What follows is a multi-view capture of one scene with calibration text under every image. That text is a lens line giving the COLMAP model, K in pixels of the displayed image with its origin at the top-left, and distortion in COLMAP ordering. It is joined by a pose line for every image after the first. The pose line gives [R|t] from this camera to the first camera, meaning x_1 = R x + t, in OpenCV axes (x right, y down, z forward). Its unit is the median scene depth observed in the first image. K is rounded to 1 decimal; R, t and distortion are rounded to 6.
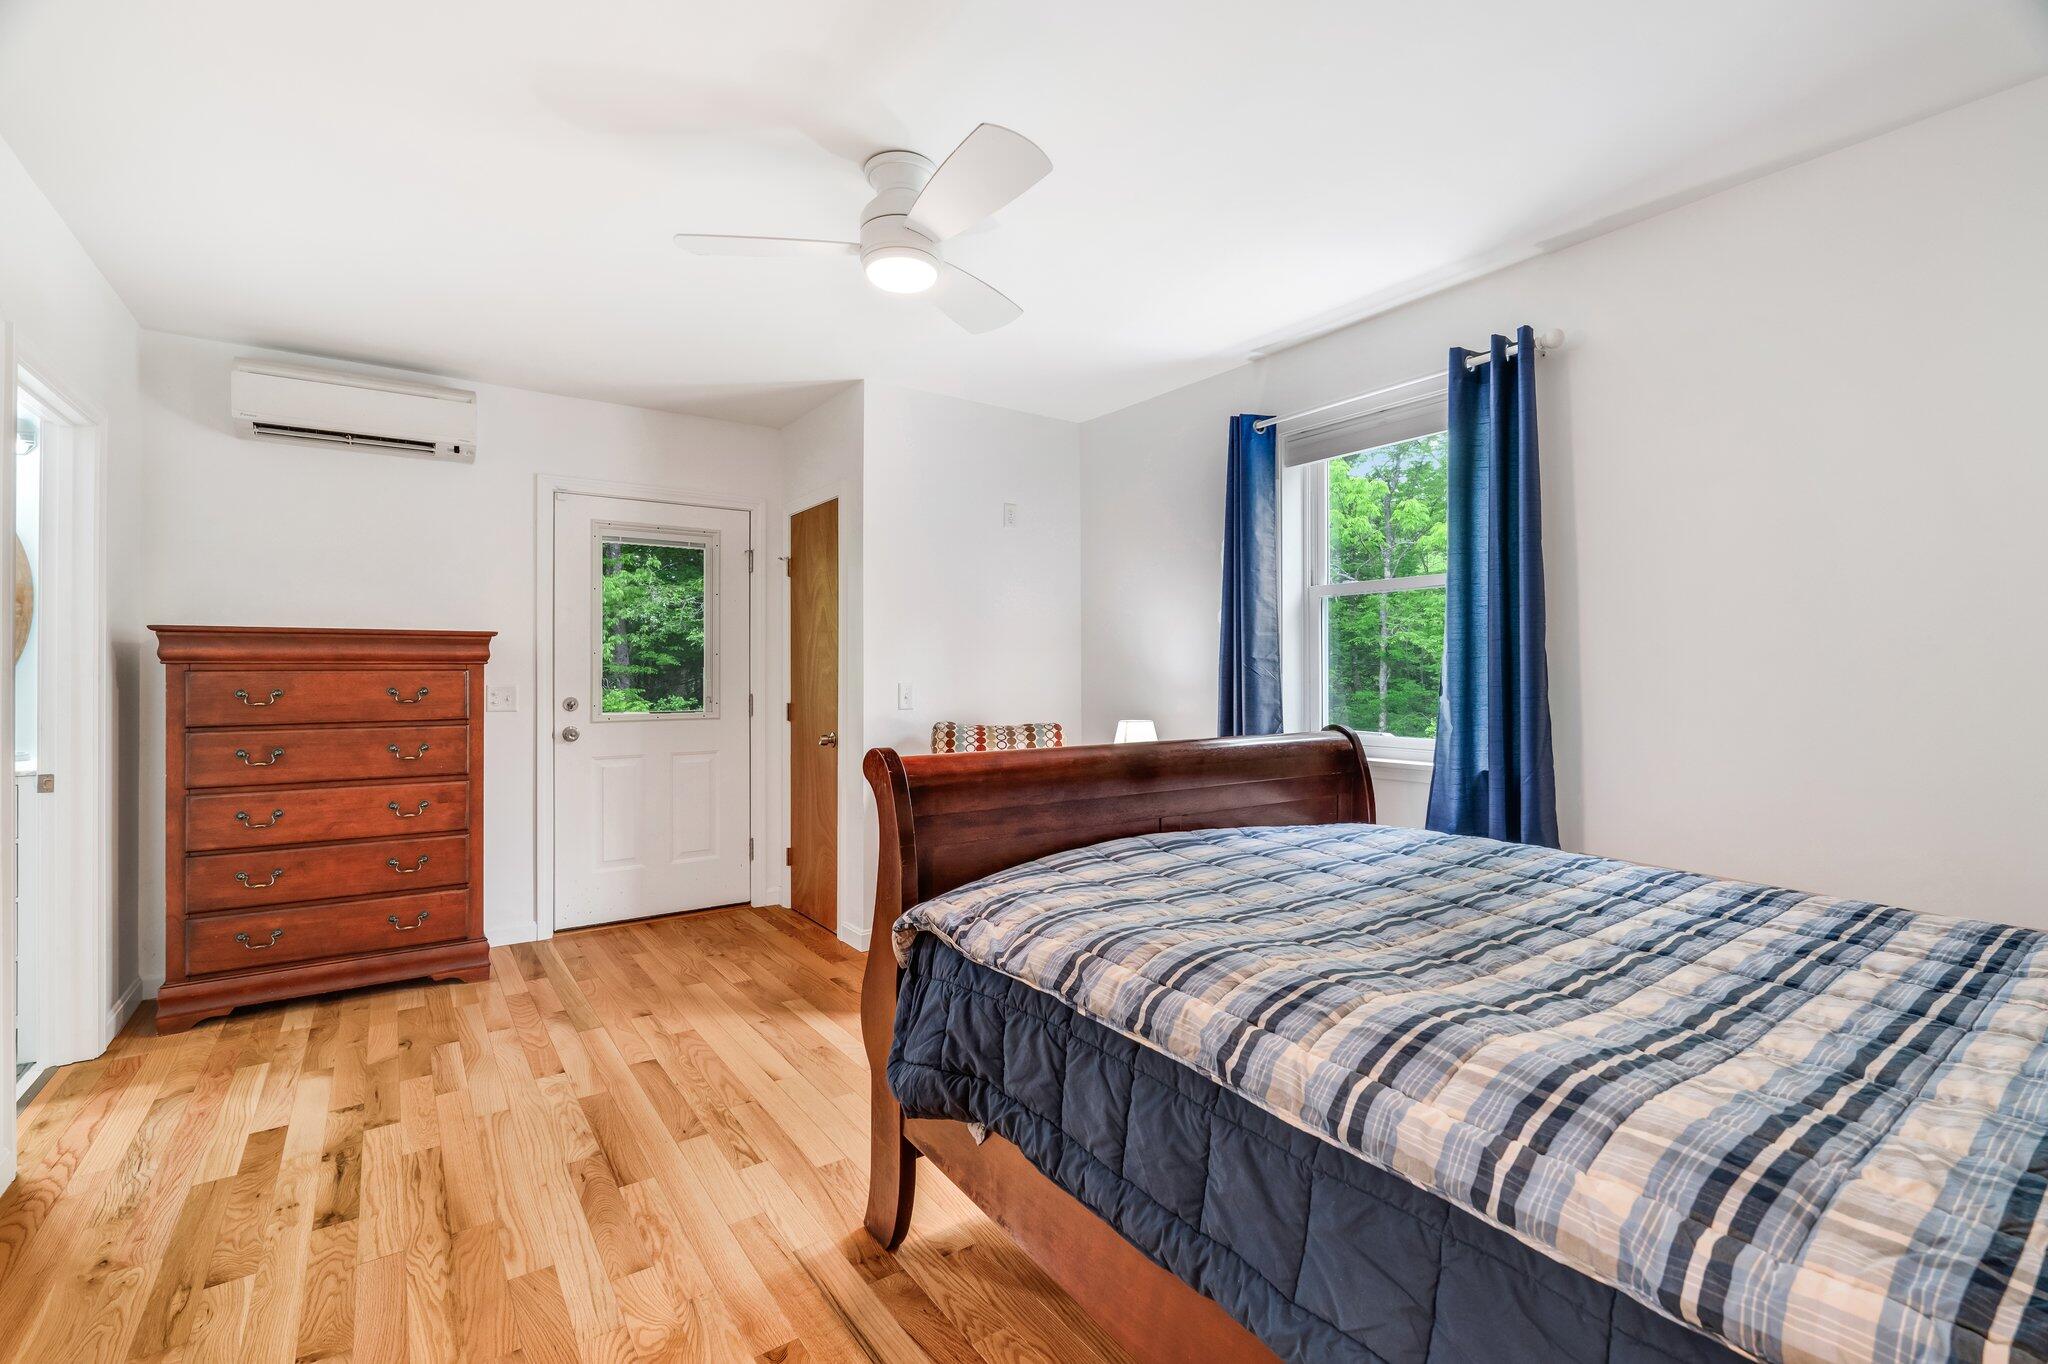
lens RADIAL K [[906.1, 0, 1015.4], [0, 906.1, 658.0], [0, 0, 1]] dist [-0.003085, -0.000549]
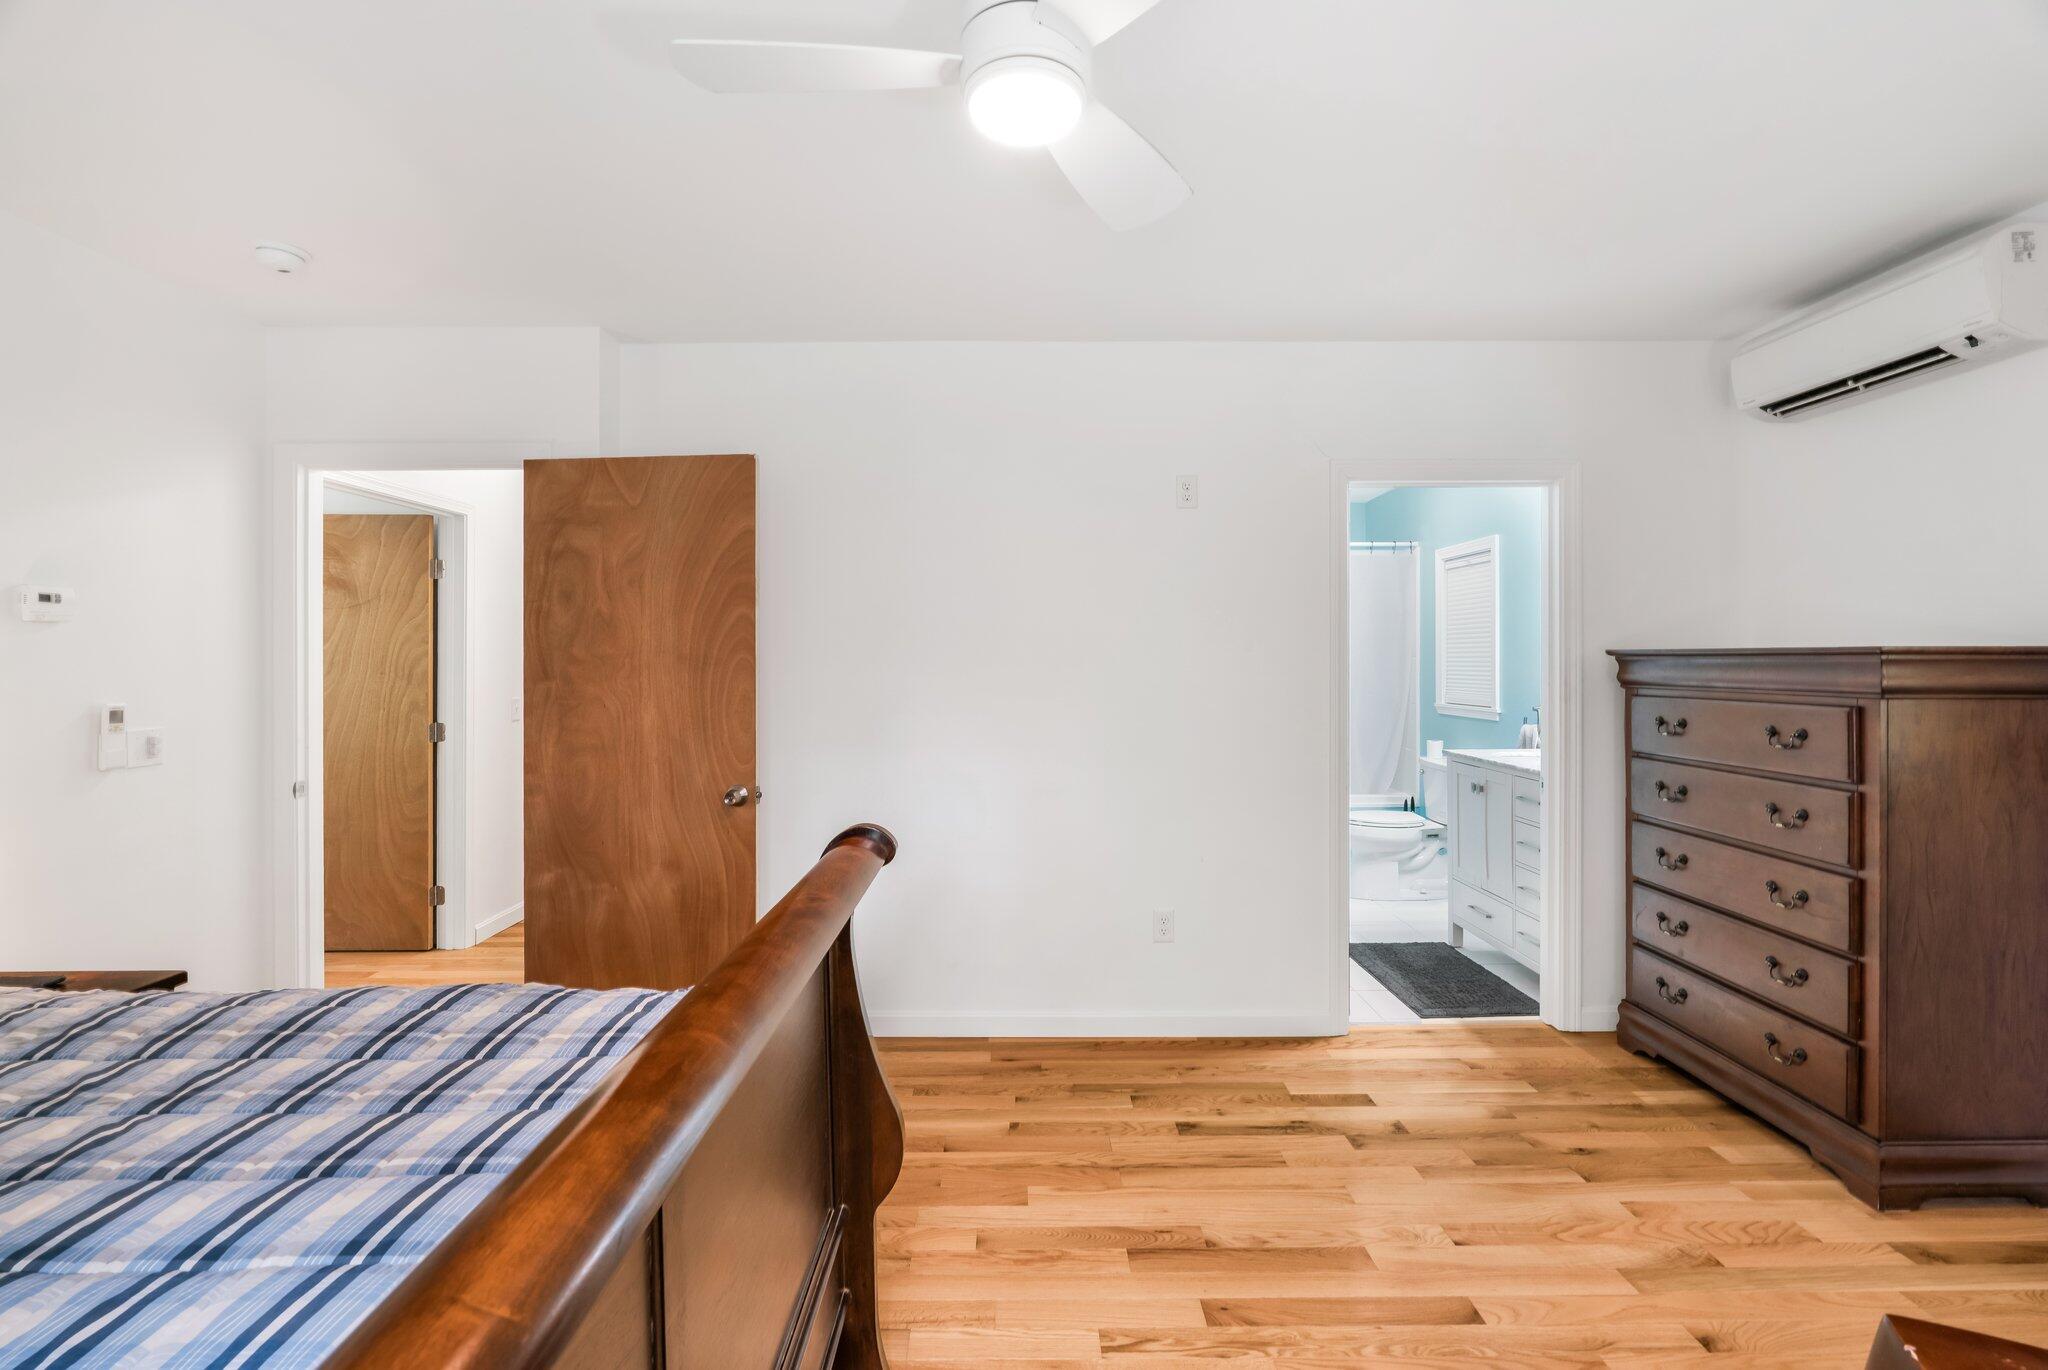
lens RADIAL K [[906.1, 0, 1015.4], [0, 906.1, 661.0], [0, 0, 1]] dist [-0.003085, -0.000549]
pose [[-0.556314, 0.008027, -0.830933, 0.342771], [0.015077, 0.999886, -0.000435, -0.038311], [0.830835, -0.012770, -0.556372, 1.155182]]
